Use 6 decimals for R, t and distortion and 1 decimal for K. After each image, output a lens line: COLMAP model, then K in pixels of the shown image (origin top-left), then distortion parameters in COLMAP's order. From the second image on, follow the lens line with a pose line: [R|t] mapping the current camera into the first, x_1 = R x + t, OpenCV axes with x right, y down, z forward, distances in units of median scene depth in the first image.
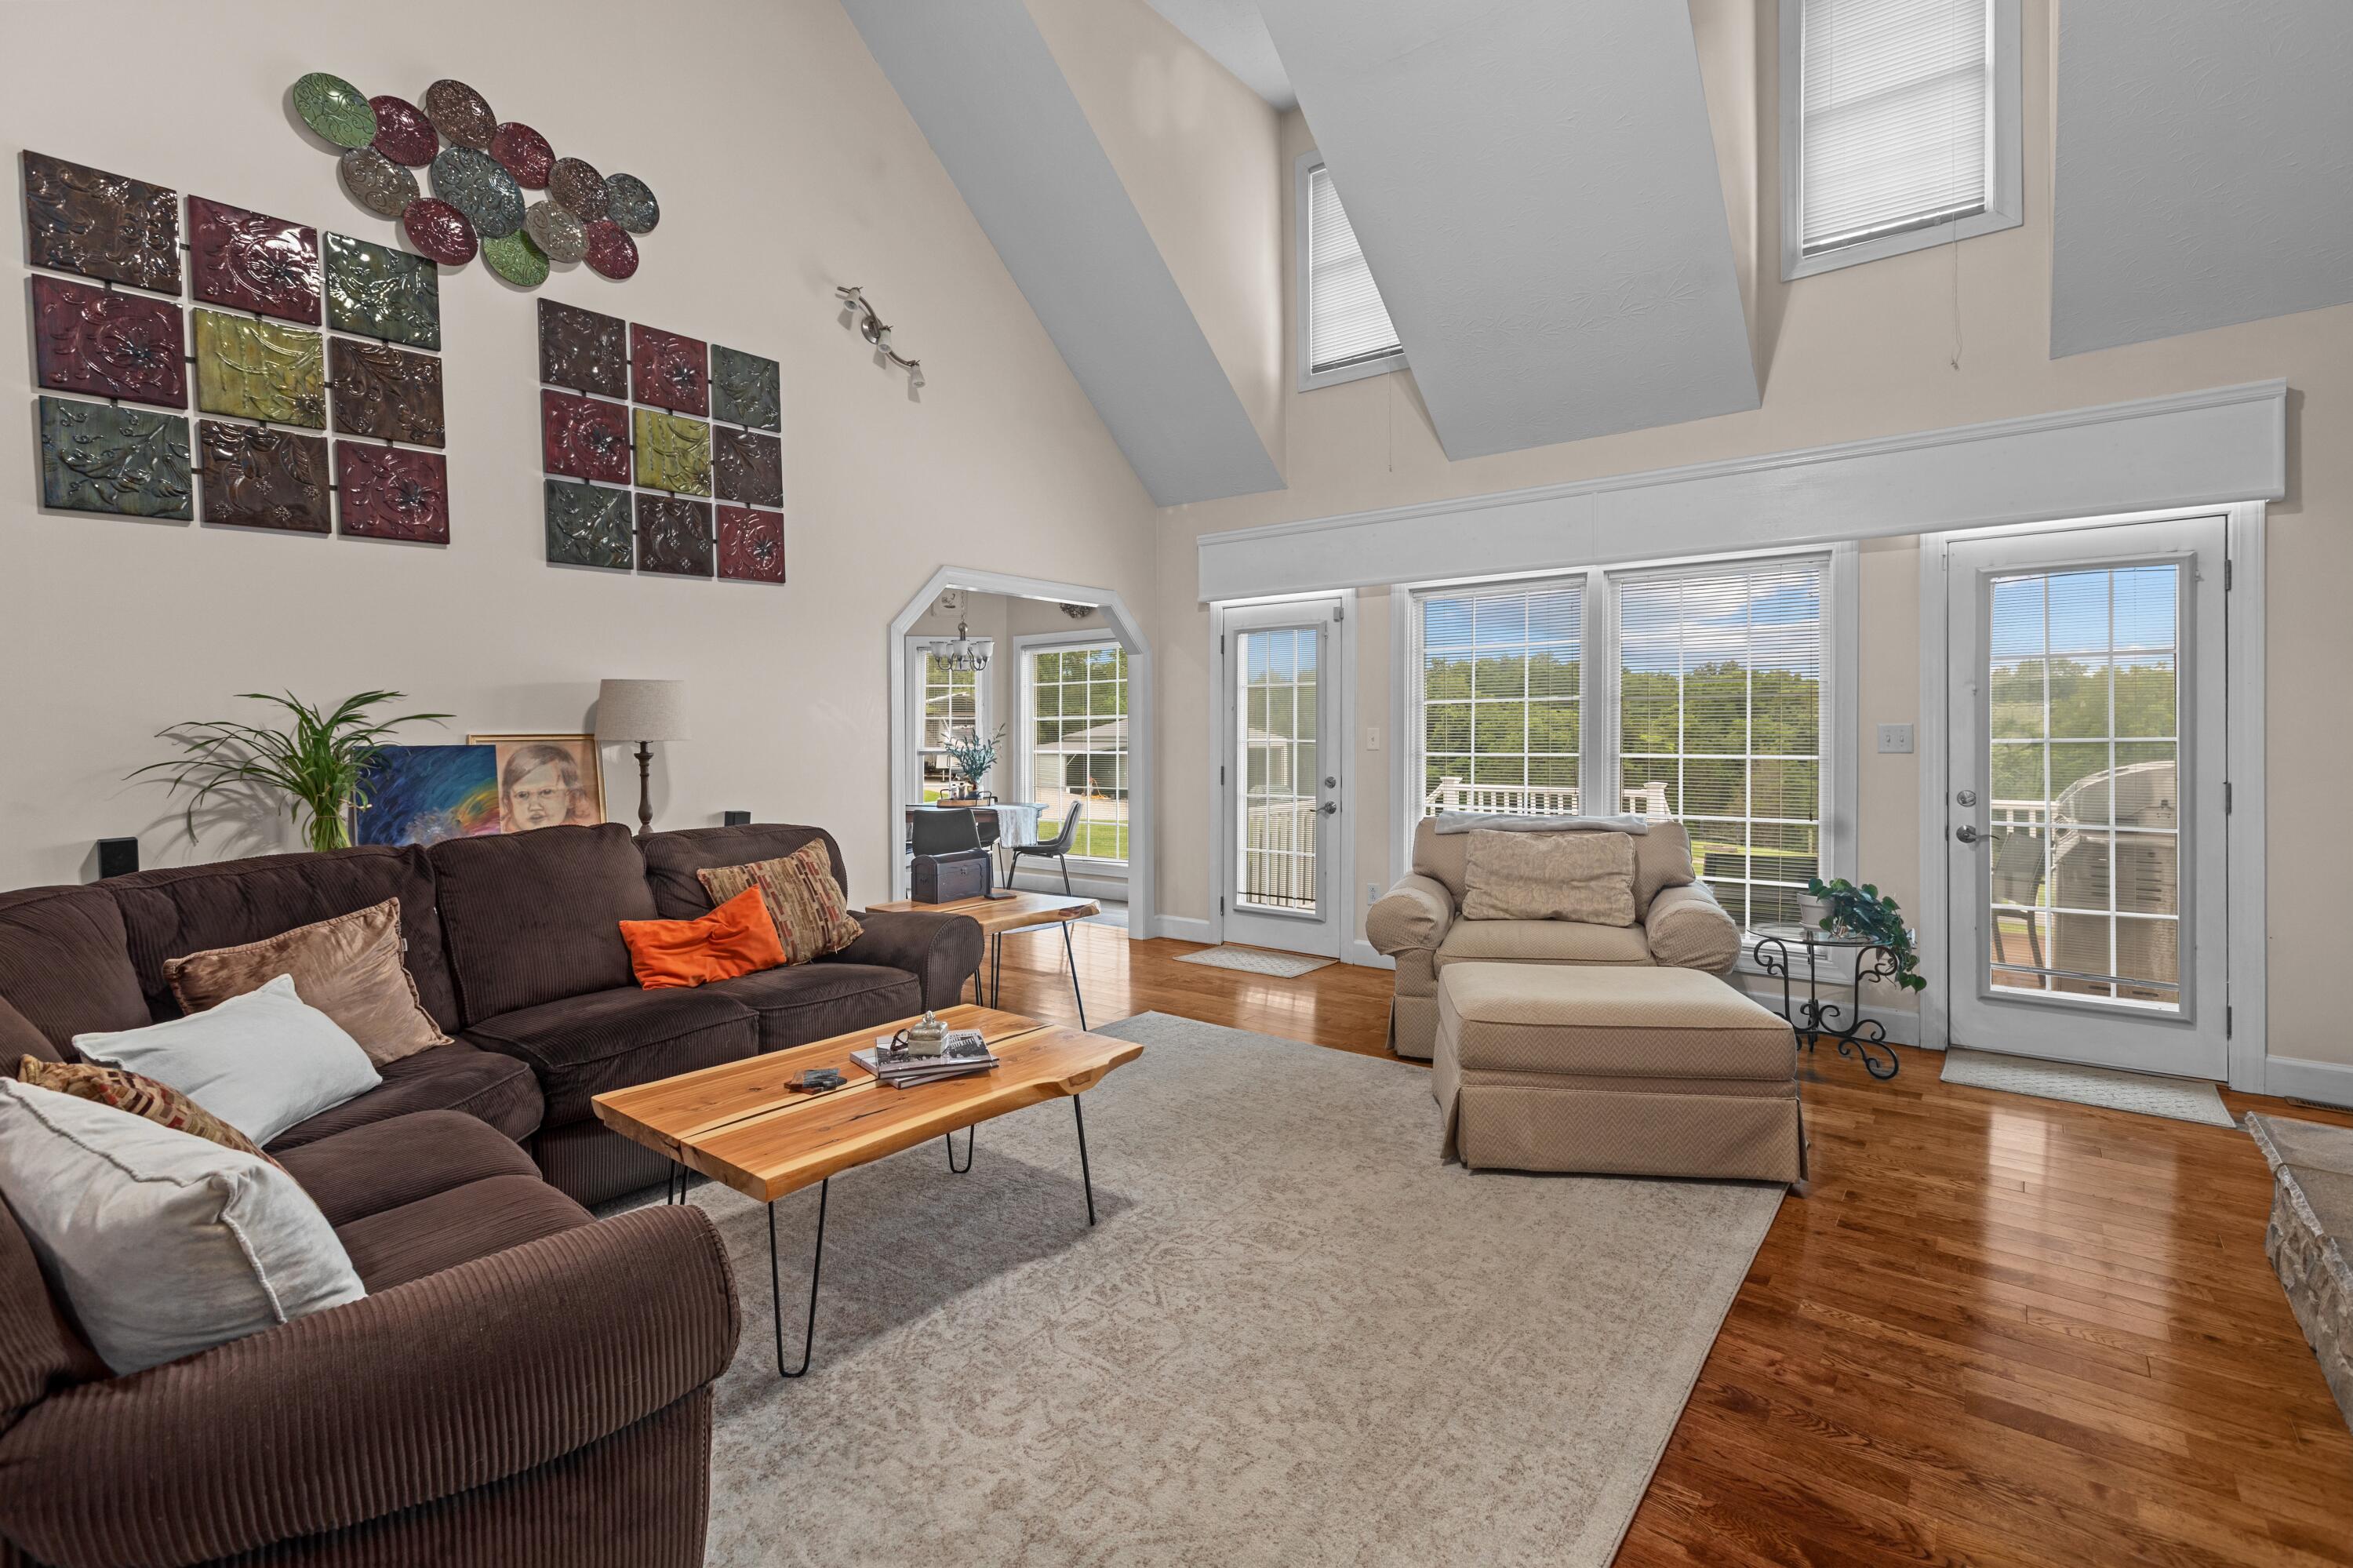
lens RADIAL K [[1054.4, 0, 1166.0], [0, 1054.4, 773.1], [0, 0, 1]] dist [0.000791, 0.000001]
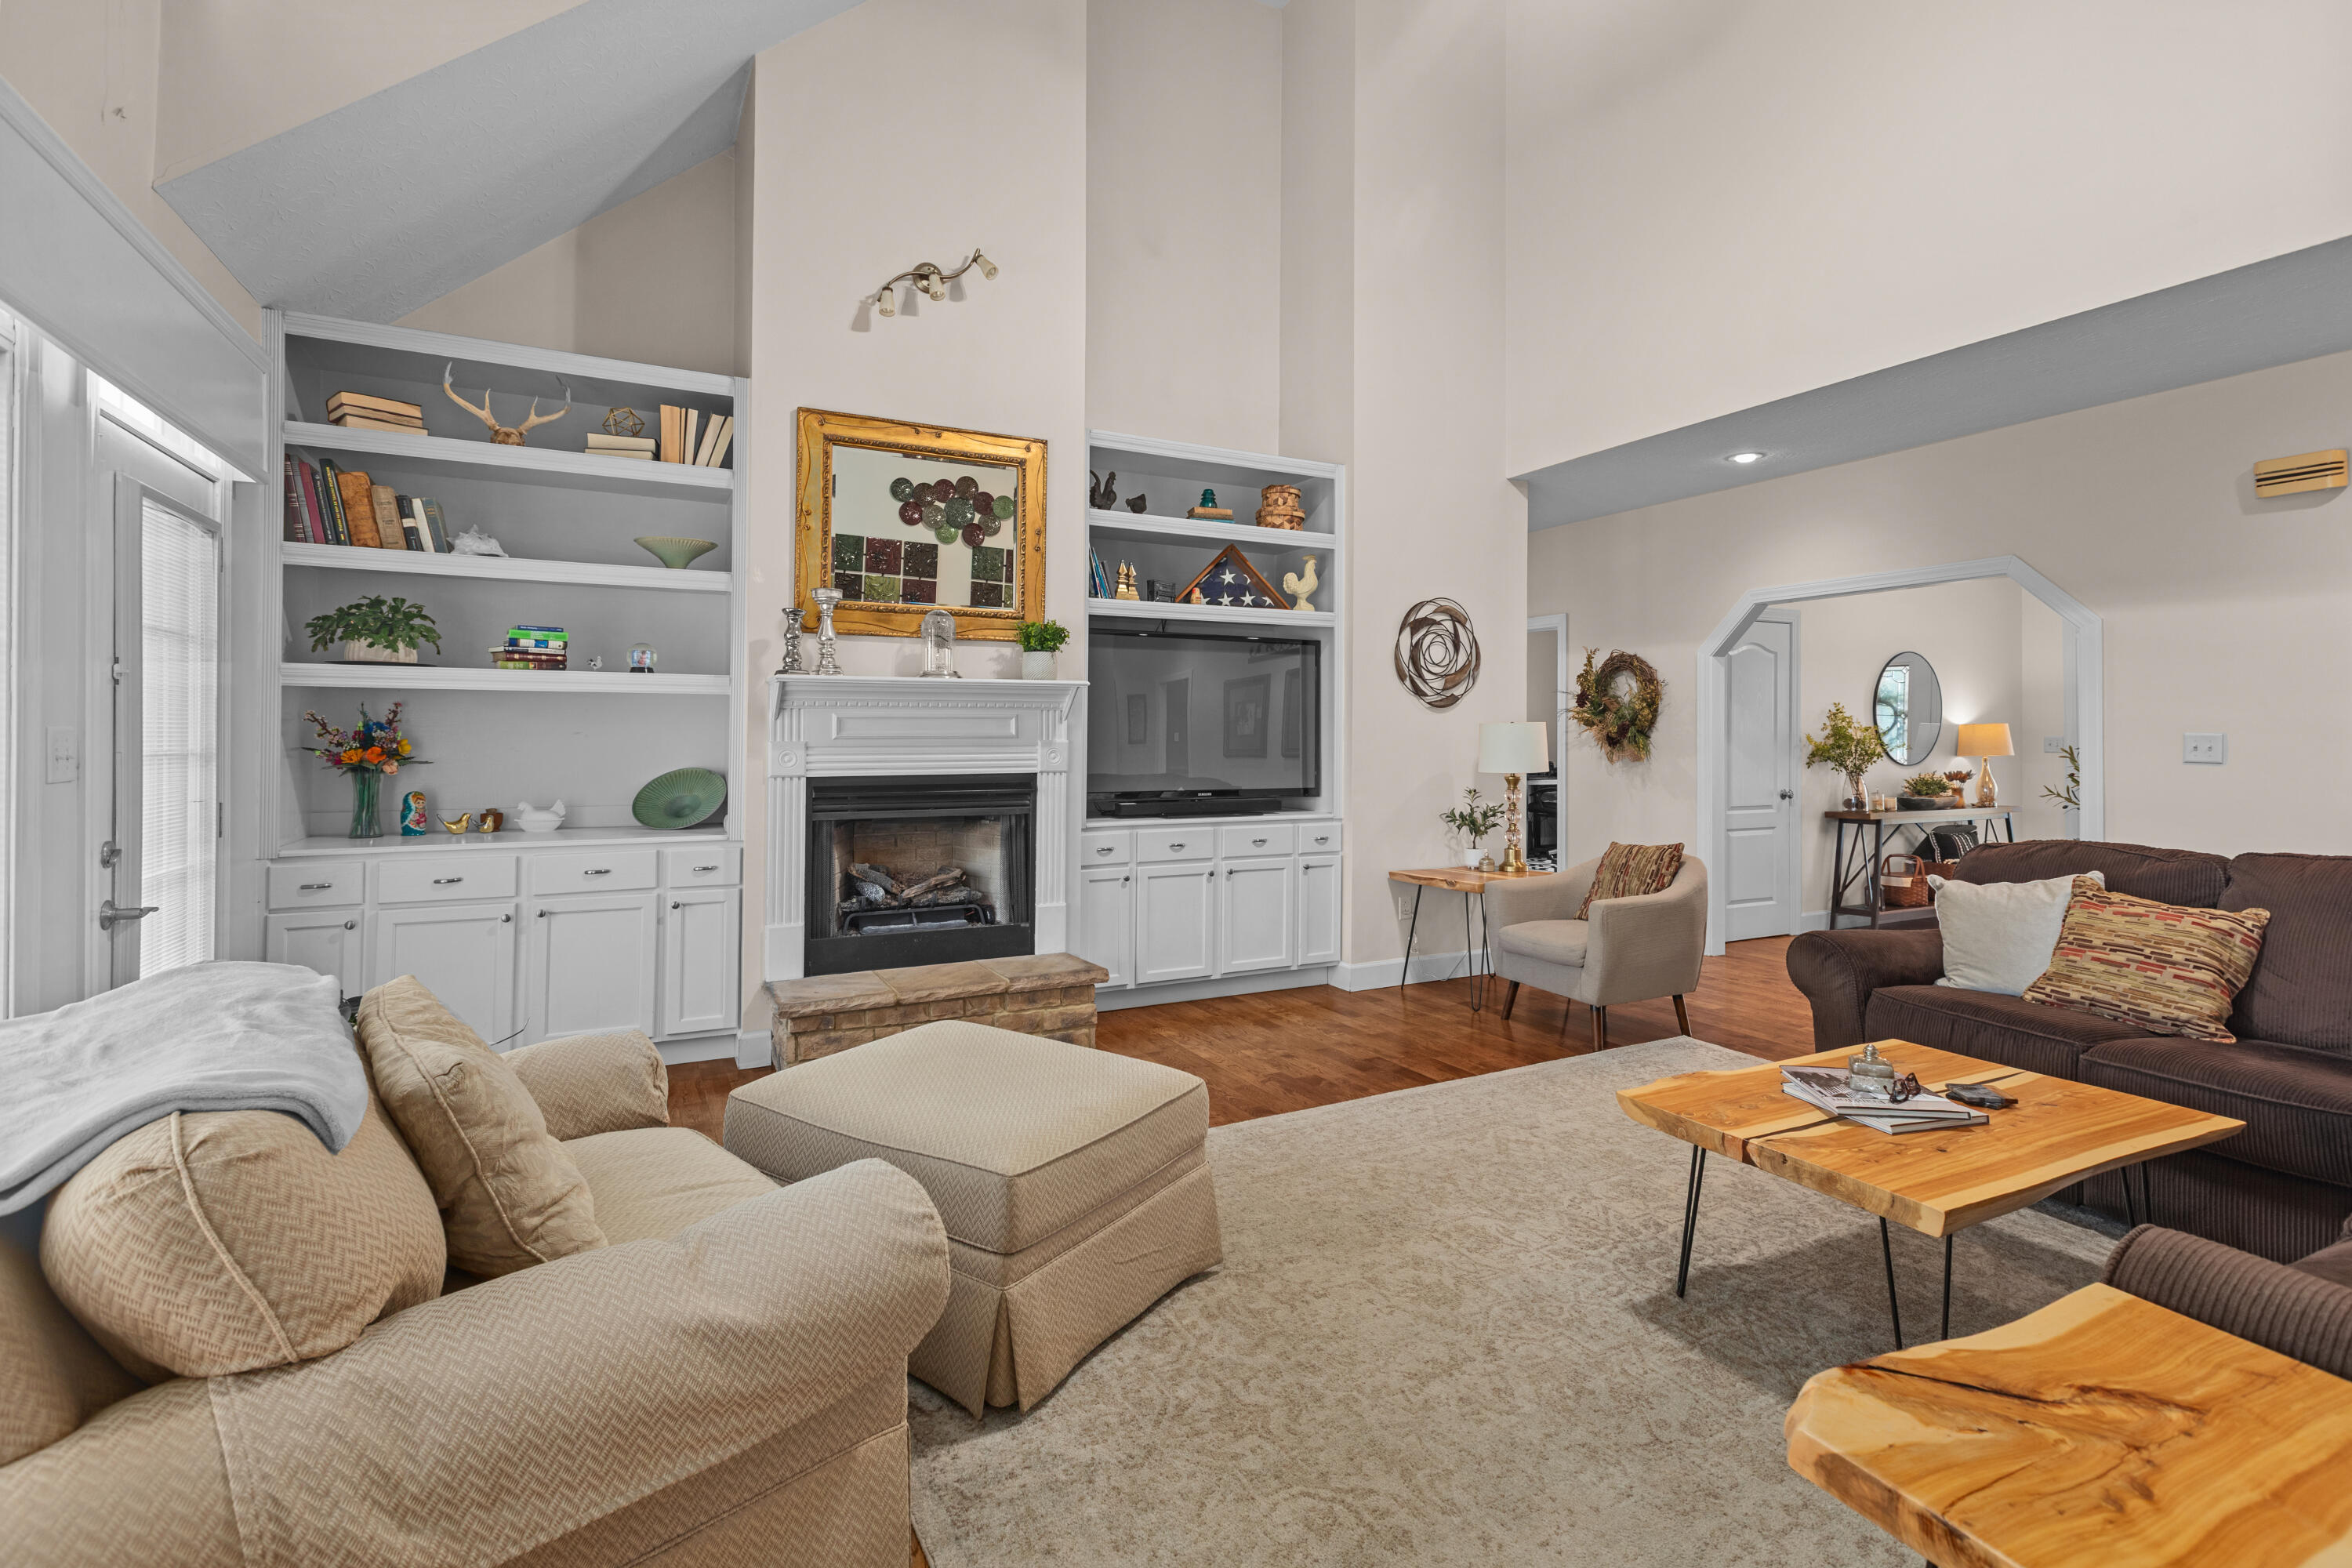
lens RADIAL K [[1053.9, 0, 1165.5], [0, 1053.9, 773.1], [0, 0, 1]] dist [0.000791, 0.000001]
pose [[-0.906854, -0.016117, 0.421138, -0.042070], [0.016321, 0.997176, 0.073308, -0.081975], [-0.421130, 0.073353, -0.904029, 1.888957]]
